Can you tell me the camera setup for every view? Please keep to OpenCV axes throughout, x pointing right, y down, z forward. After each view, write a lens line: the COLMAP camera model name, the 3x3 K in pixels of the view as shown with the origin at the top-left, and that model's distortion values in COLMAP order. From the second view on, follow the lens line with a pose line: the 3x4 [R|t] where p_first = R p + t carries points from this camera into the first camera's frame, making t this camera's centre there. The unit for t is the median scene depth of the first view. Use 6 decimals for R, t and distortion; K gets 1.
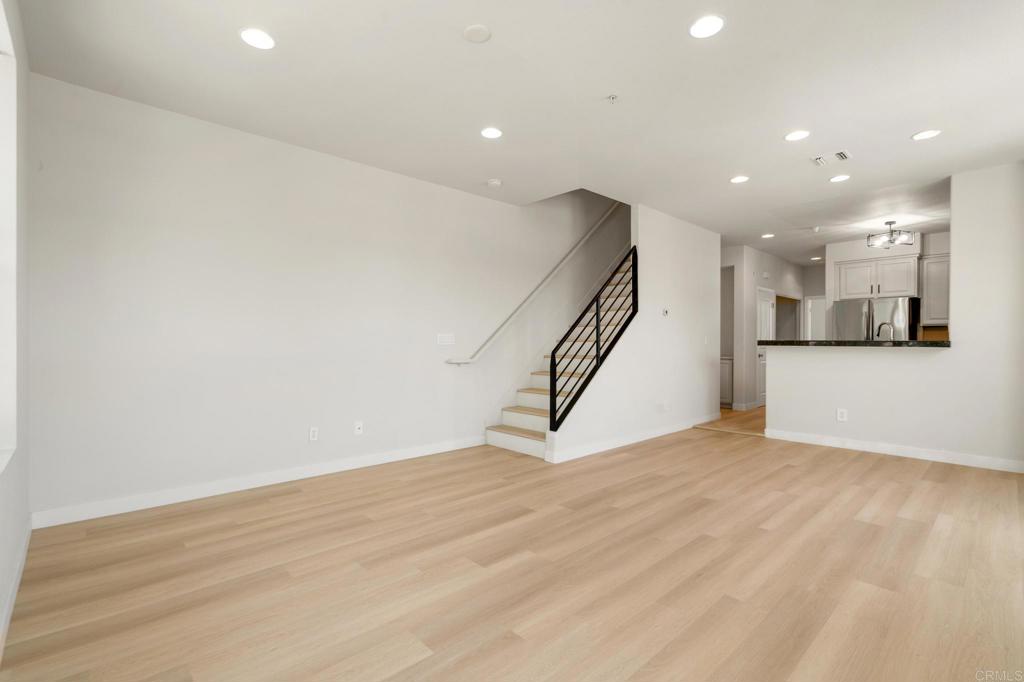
lens RADIAL K [[475.0, 0, 500.7], [0, 475.0, 335.1], [0, 0, 1]] dist [-0.007395, 0.003227]
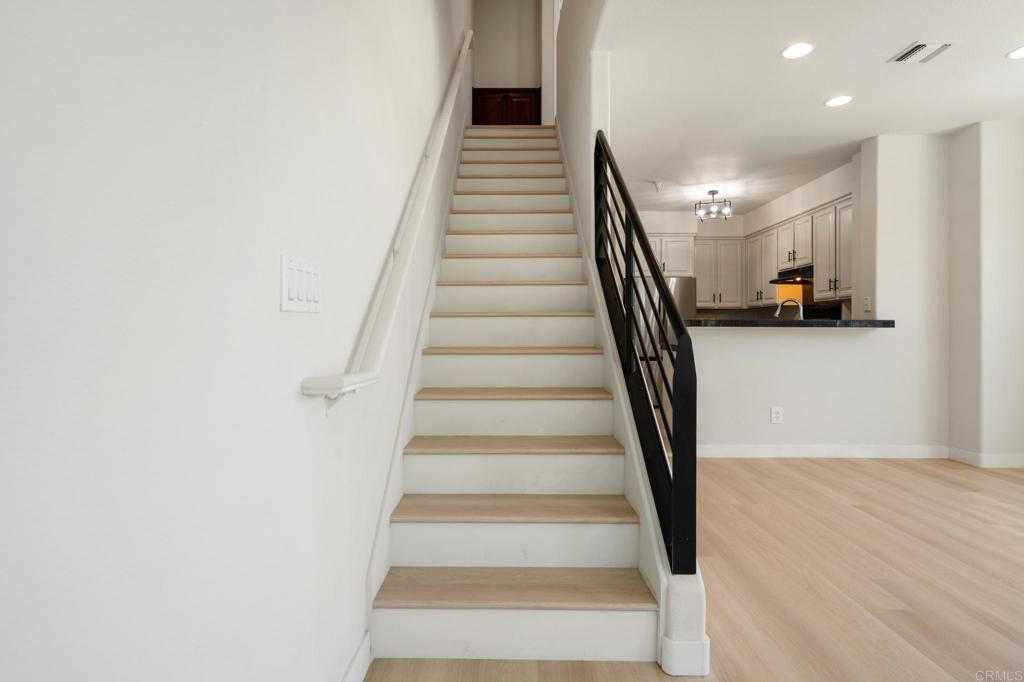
lens RADIAL K [[524.0, 0, 503.4], [0, 524.0, 331.5], [0, 0, 1]] dist [0.013366, 0.000931]
pose [[0.694815, -0.010472, 0.719112, -0.305113], [-0.000670, 0.999884, 0.015209, 0.023322], [-0.719188, -0.011049, 0.694728, 0.998737]]
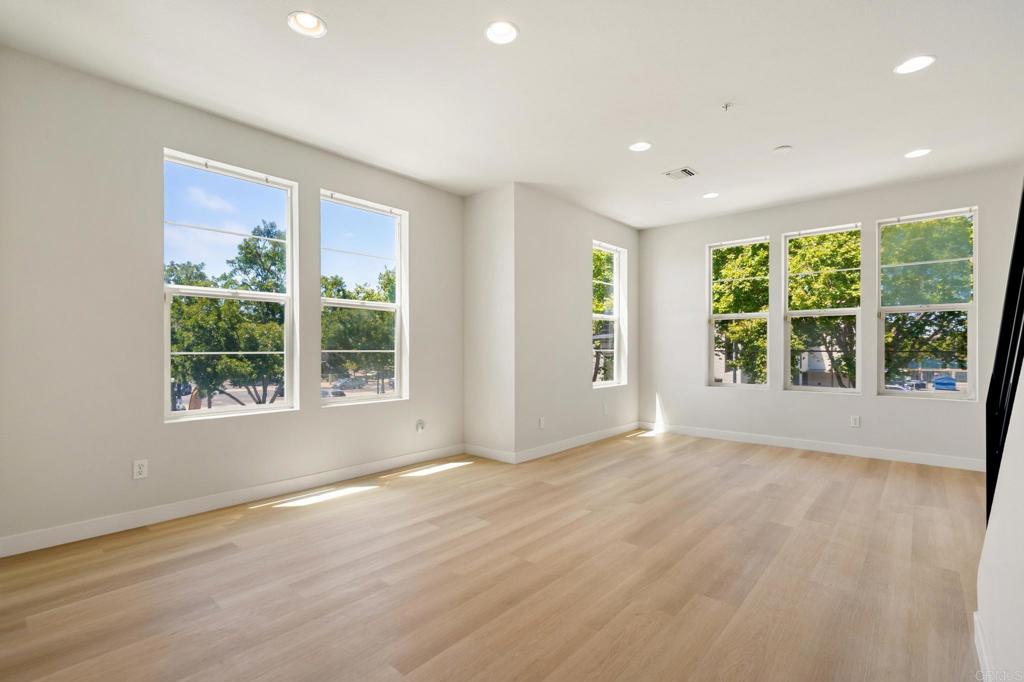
lens RADIAL K [[475.0, 0, 490.6], [0, 475.0, 345.7], [0, 0, 1]] dist [-0.007395, 0.003227]
pose [[-0.996673, -0.012220, -0.080580, 0.682485], [-0.010999, 0.999818, -0.015586, 0.026375], [0.080756, -0.014648, -0.996626, 1.636051]]
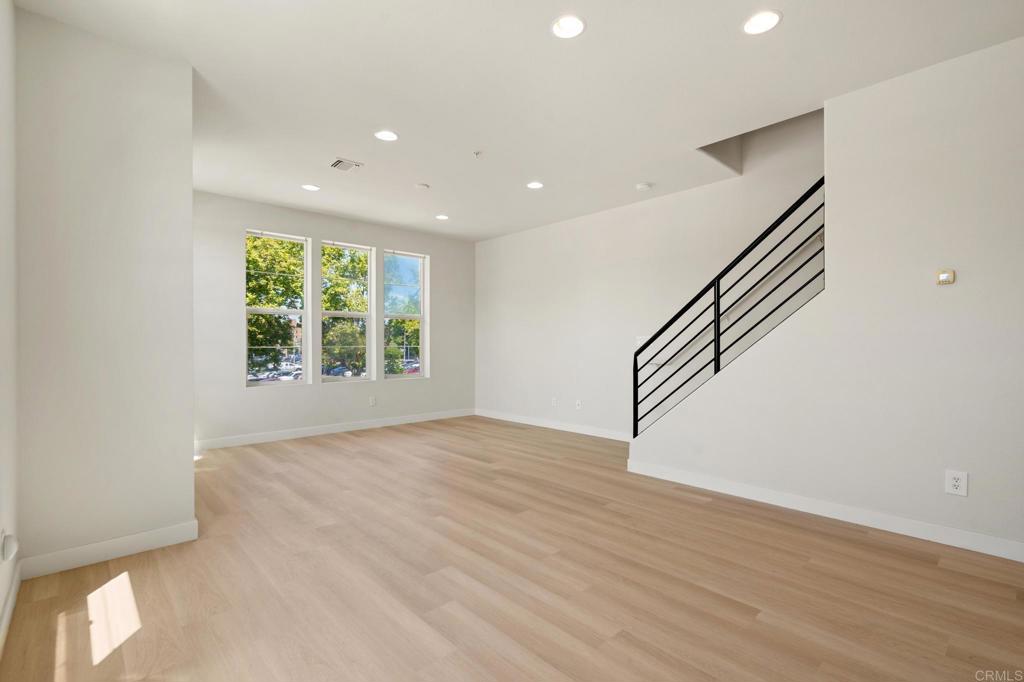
lens RADIAL K [[475.0, 0, 521.7], [0, 475.0, 344.7], [0, 0, 1]] dist [-0.007395, 0.003227]
pose [[0.014006, -0.001659, -0.999901, 1.268950], [0.011157, 0.999937, -0.001503, 0.014596], [0.999840, -0.011135, 0.014023, 0.911082]]
